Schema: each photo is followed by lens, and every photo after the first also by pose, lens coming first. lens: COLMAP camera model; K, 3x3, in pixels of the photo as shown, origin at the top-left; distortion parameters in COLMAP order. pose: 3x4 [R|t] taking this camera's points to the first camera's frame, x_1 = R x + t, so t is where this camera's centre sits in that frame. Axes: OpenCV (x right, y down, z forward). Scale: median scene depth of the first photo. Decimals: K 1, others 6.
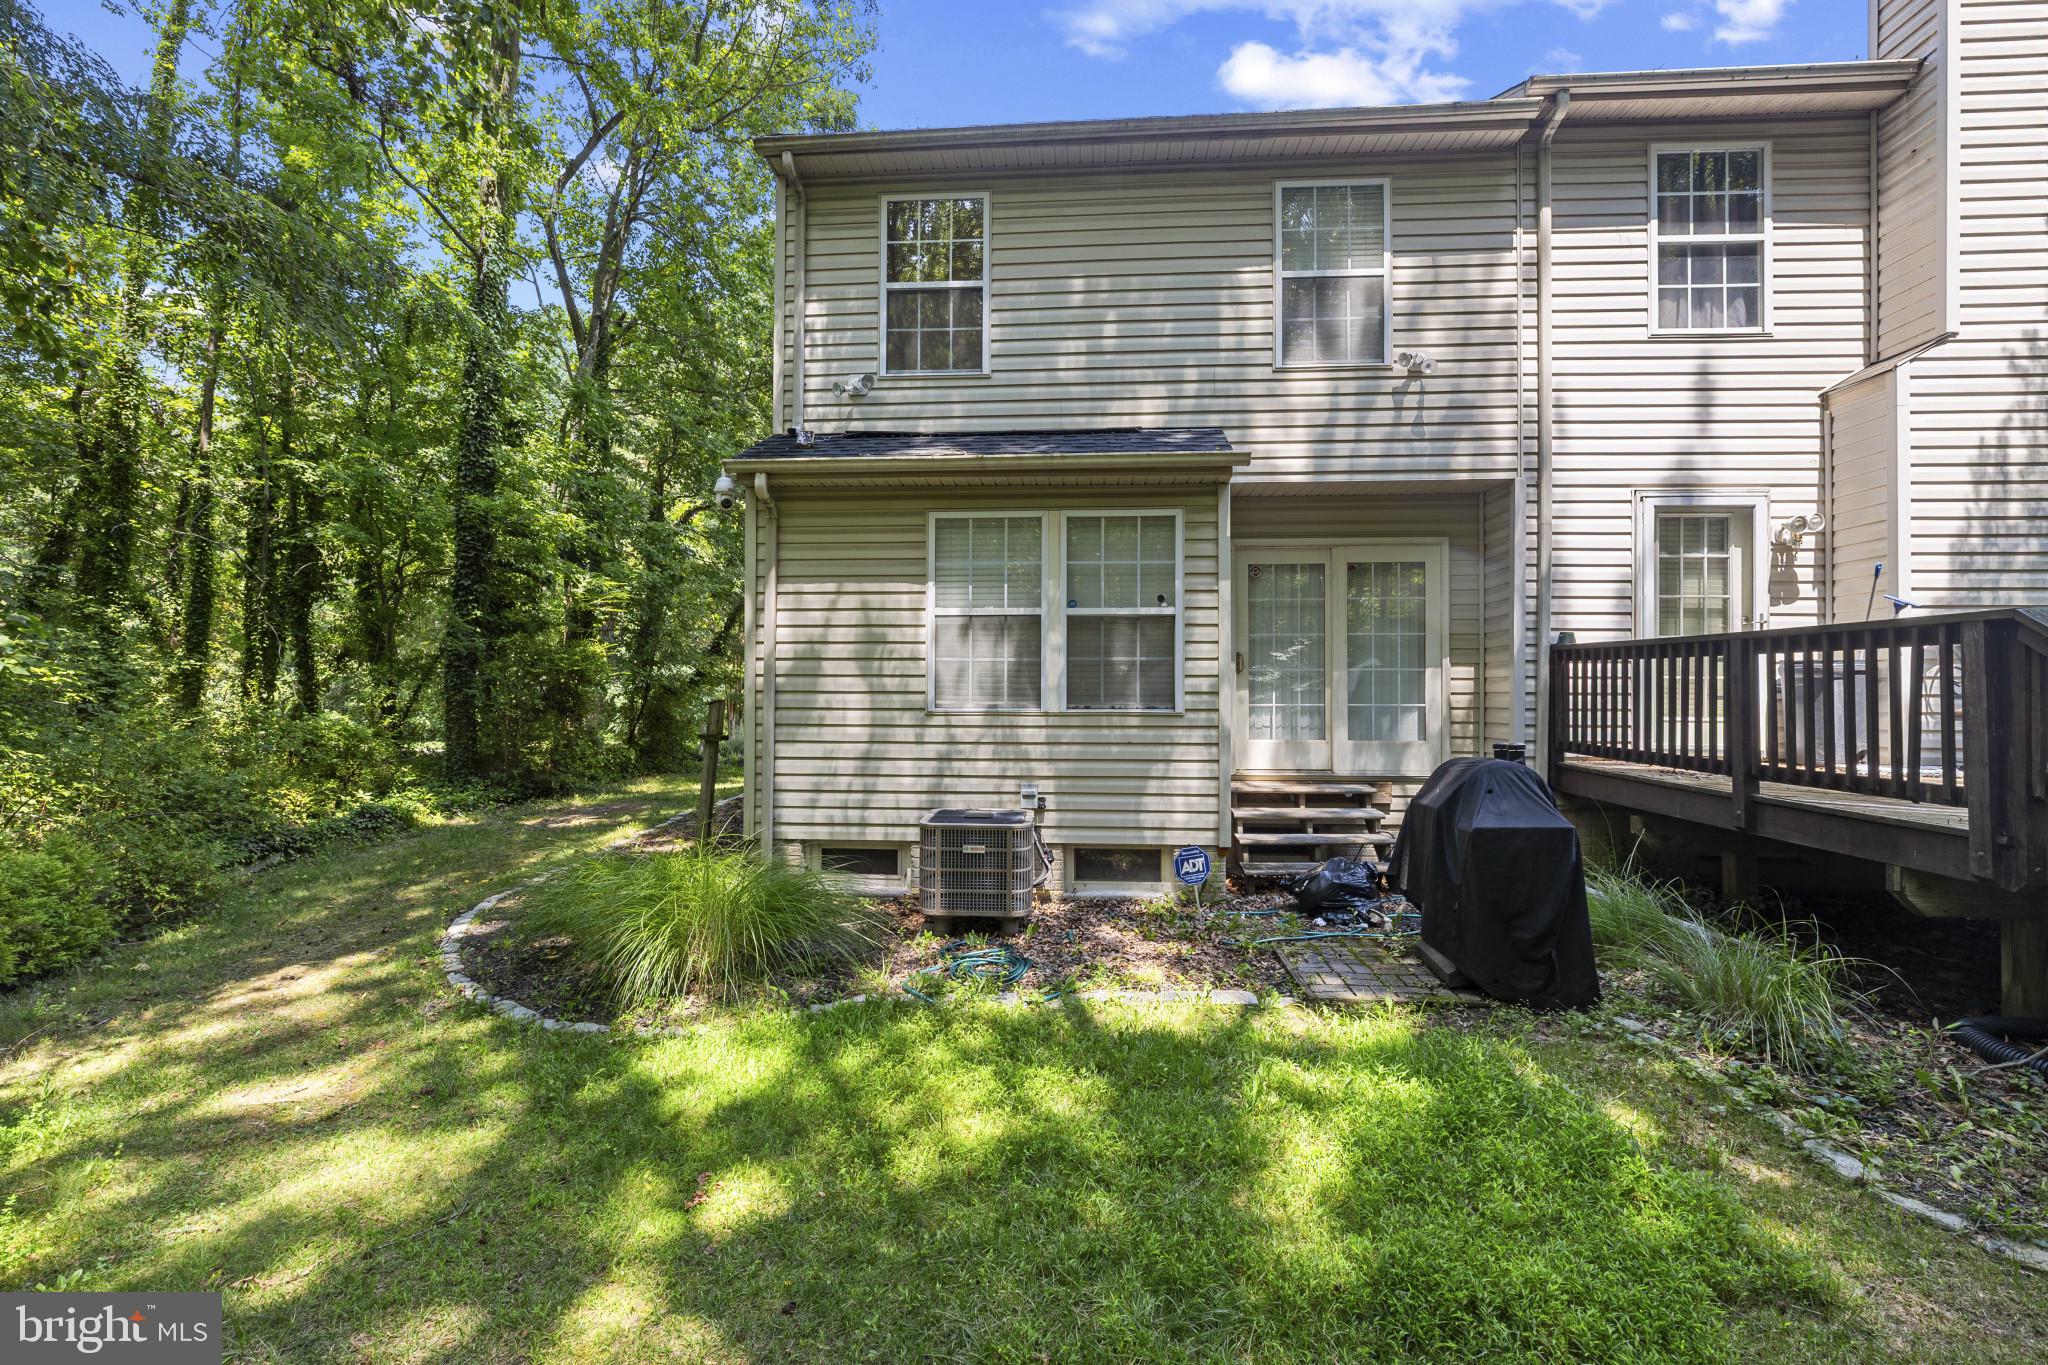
lens RADIAL K [[938.5, 0, 1022.5], [0, 938.5, 683.9], [0, 0, 1]] dist [-0.008924, 0.006145]
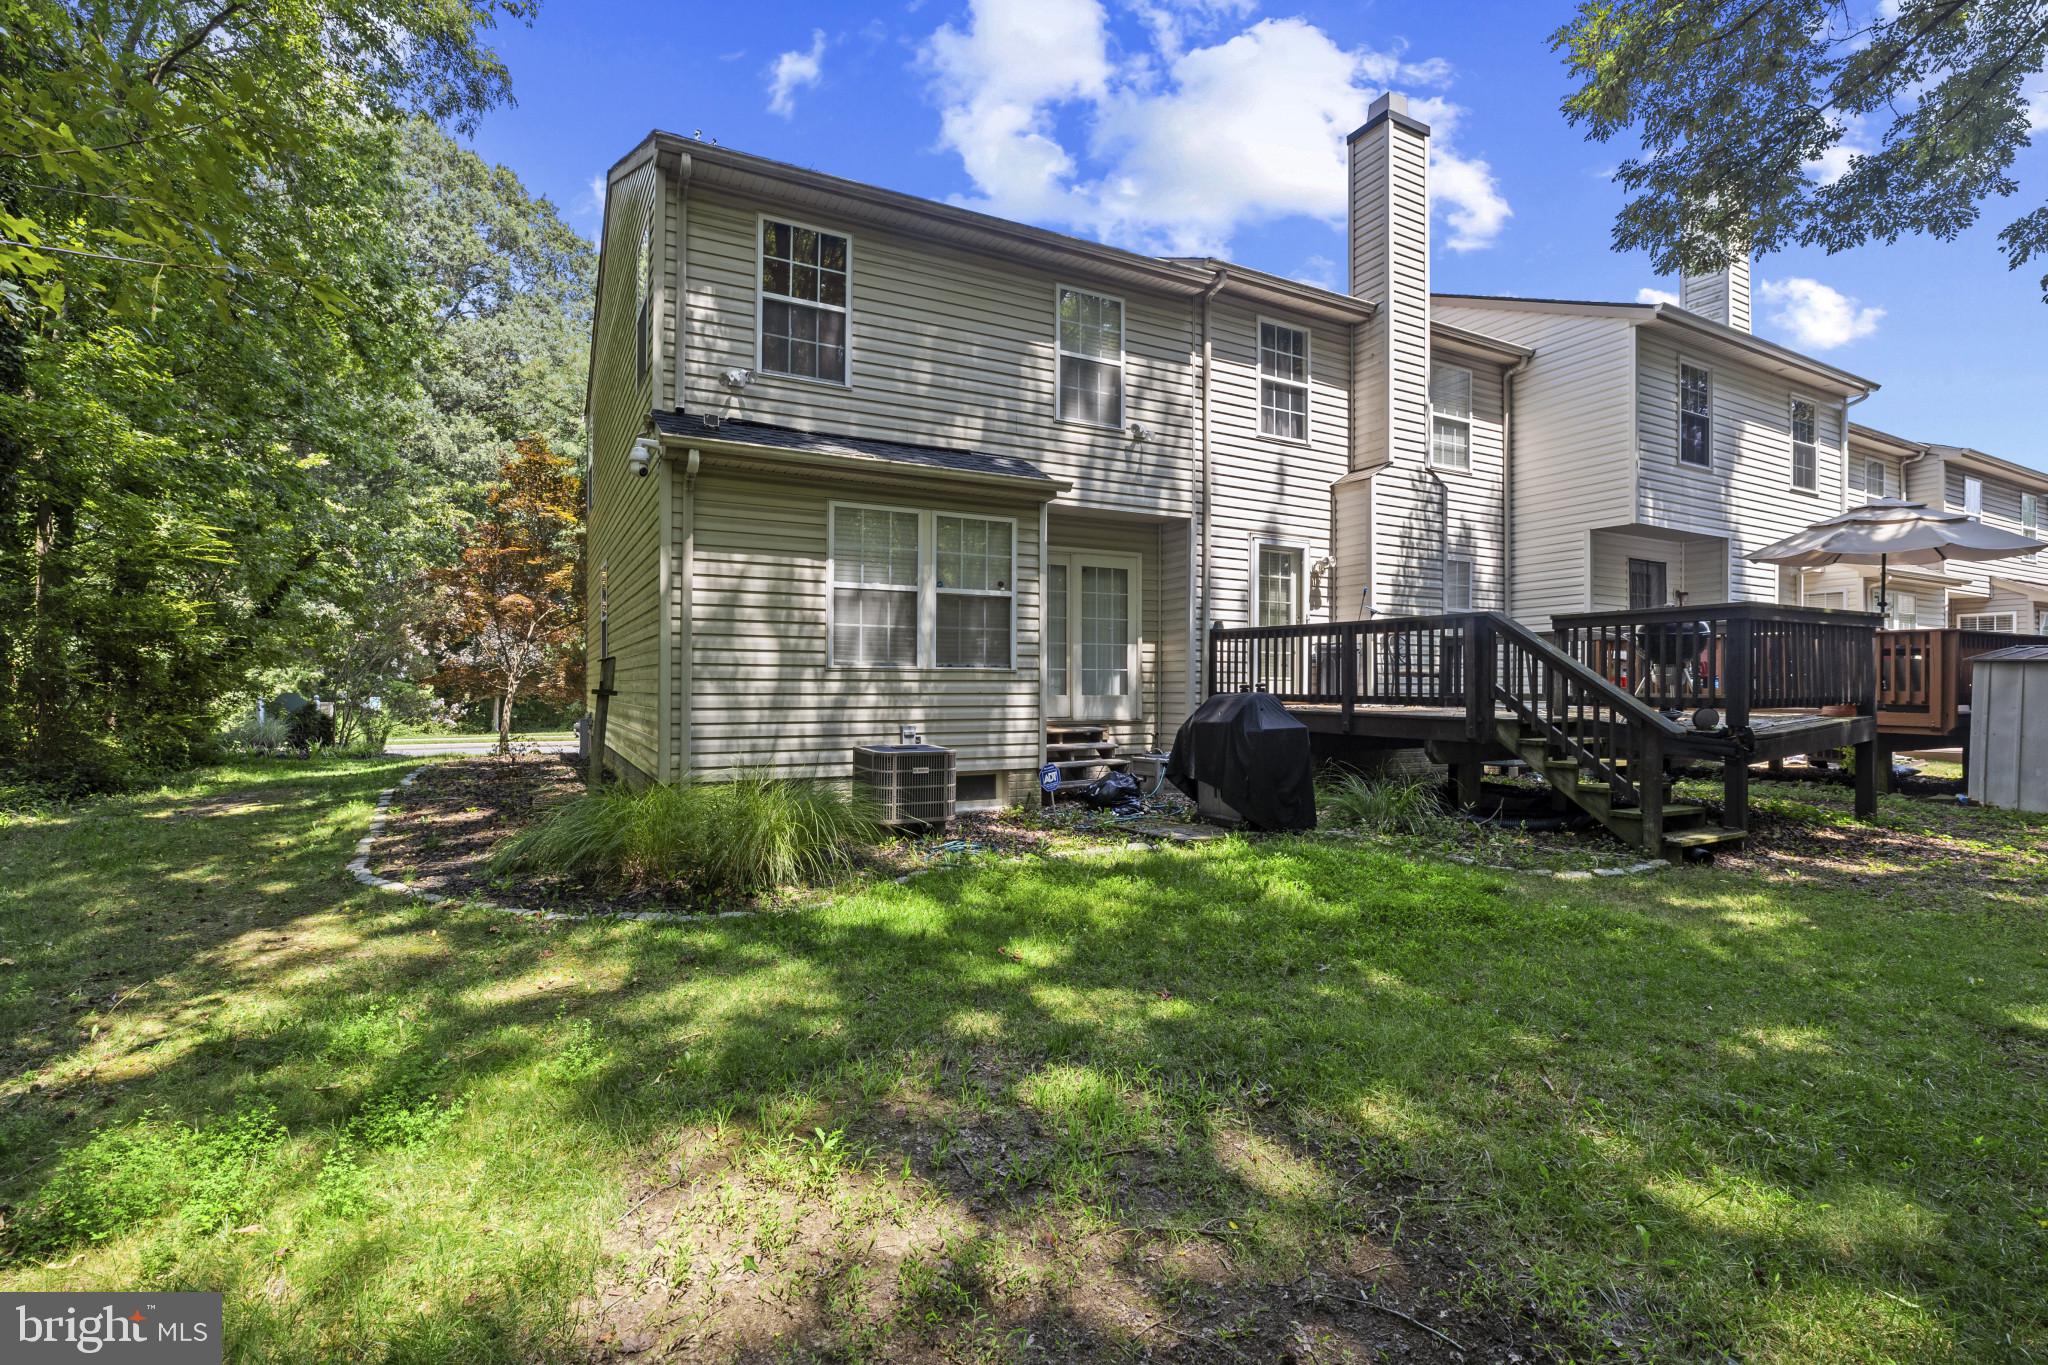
lens RADIAL K [[938.5, 0, 1022.3], [0, 938.5, 684.5], [0, 0, 1]] dist [-0.008924, 0.006145]
pose [[0.846943, 0.001269, 0.531682, -0.515351], [-0.004199, 0.999982, 0.004302, 0.043475], [-0.531667, -0.005876, 0.846933, -0.136511]]
